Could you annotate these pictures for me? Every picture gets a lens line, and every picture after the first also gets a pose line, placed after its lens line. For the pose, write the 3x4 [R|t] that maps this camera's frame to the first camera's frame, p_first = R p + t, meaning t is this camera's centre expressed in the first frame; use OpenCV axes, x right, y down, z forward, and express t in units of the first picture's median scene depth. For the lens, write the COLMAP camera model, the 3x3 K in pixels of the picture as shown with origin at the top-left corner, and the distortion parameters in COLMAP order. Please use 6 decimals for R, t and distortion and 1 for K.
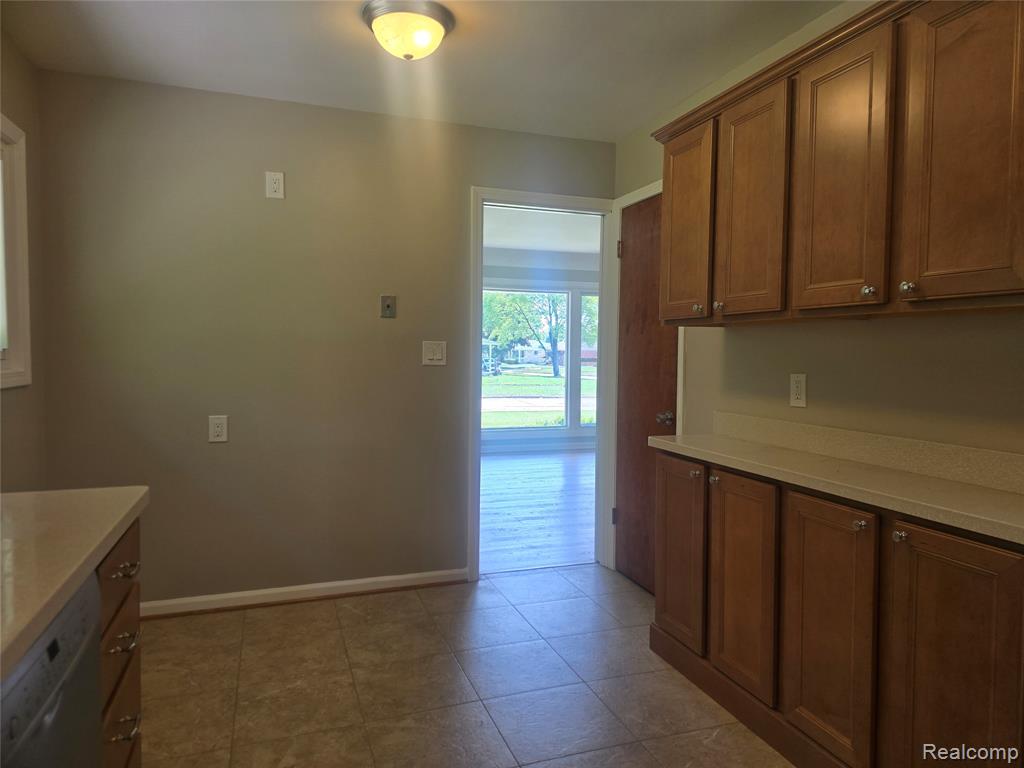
lens RADIAL K [[680.0, 0, 515.9], [0, 680.0, 377.9], [0, 0, 1]] dist [0.068848, -0.063129]
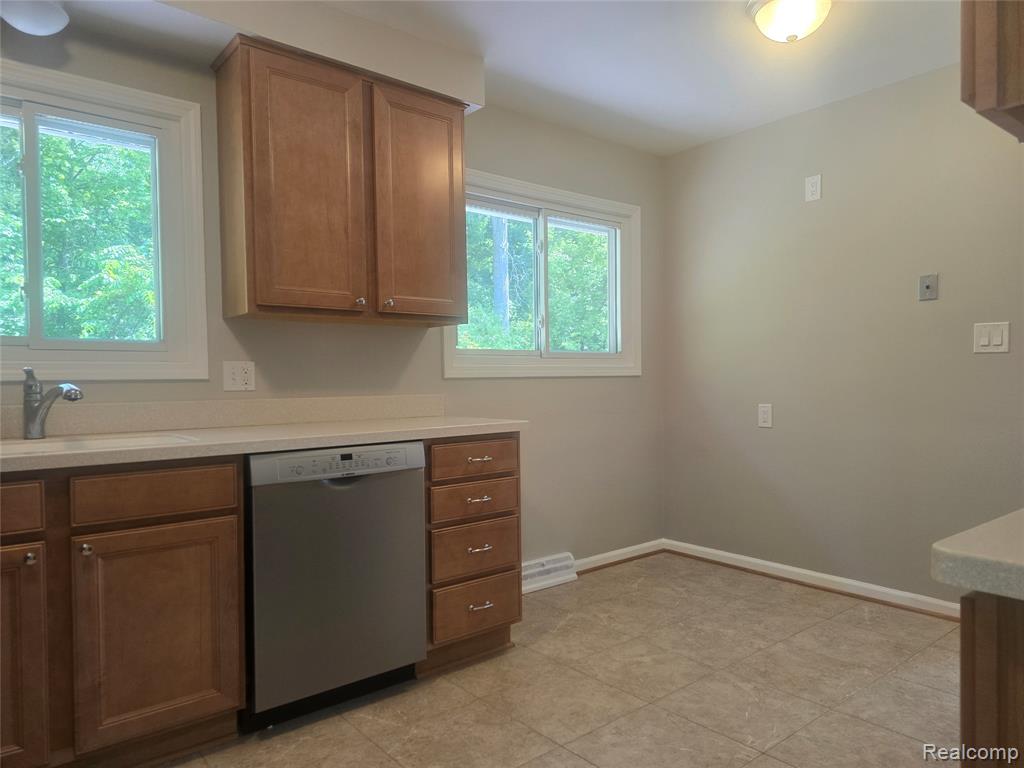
lens RADIAL K [[677.8, 0, 515.1], [0, 677.8, 392.4], [0, 0, 1]] dist [0.071458, -0.066191]
pose [[0.341719, 0.005388, -0.939787, 0.574187], [-0.023030, 0.999731, -0.002642, 0.055083], [0.939520, 0.022546, 0.341751, 0.250726]]
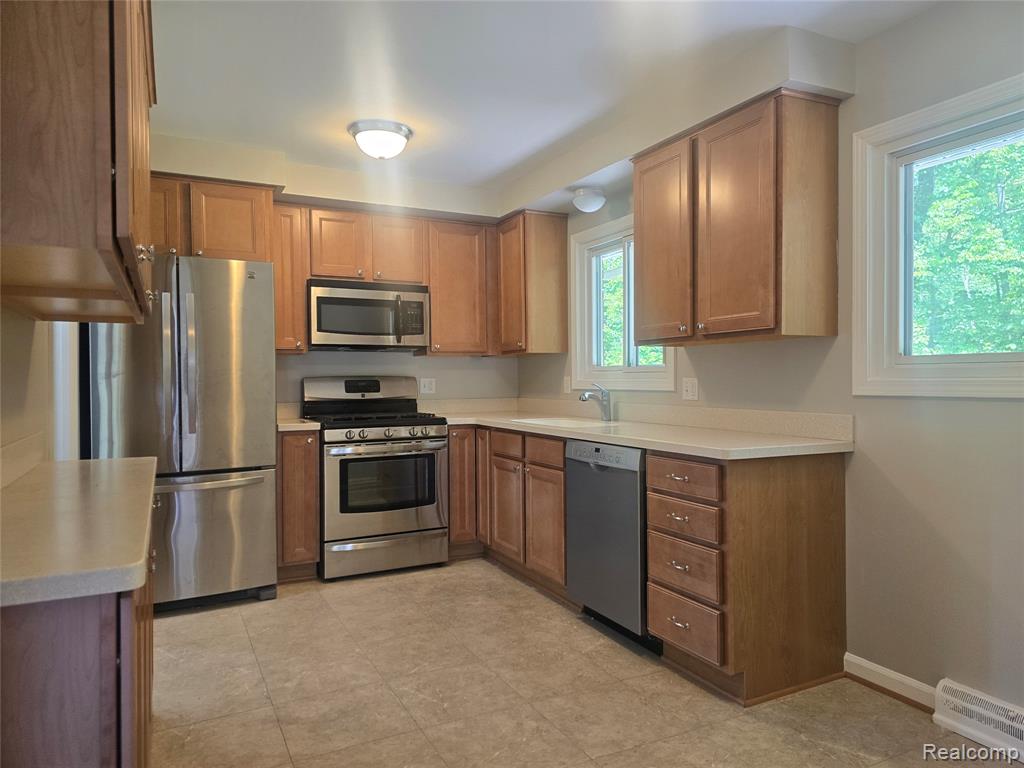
lens RADIAL K [[680.7, 0, 515.8], [0, 680.7, 383.9], [0, 0, 1]] dist [0.064912, -0.049540]
pose [[-0.991051, -0.003156, -0.133447, 0.051486], [-0.009380, 0.998896, 0.046035, -0.023910], [0.133154, 0.046875, -0.989986, 1.396894]]
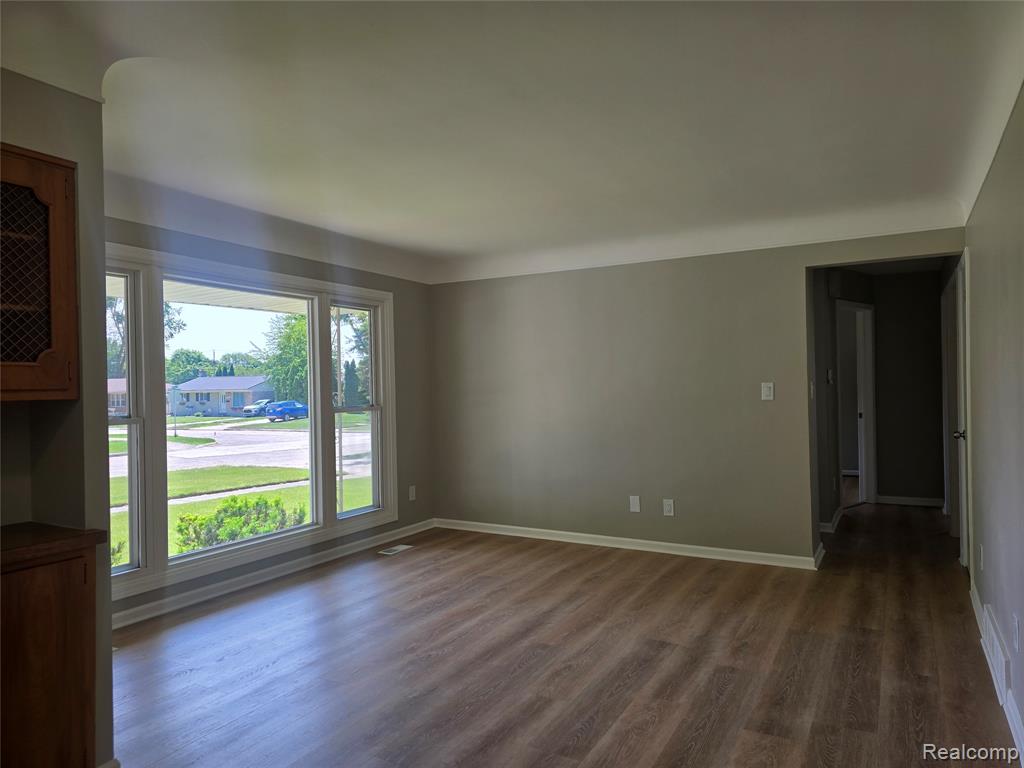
lens RADIAL K [[682.3, 0, 516.1], [0, 682.3, 386.2], [0, 0, 1]] dist [0.070364, -0.061344]
pose [[0.747502, -0.019802, 0.663965, -0.590674], [0.050534, 0.998354, -0.027117, -0.067853], [-0.662335, 0.053823, 0.747272, 1.311093]]
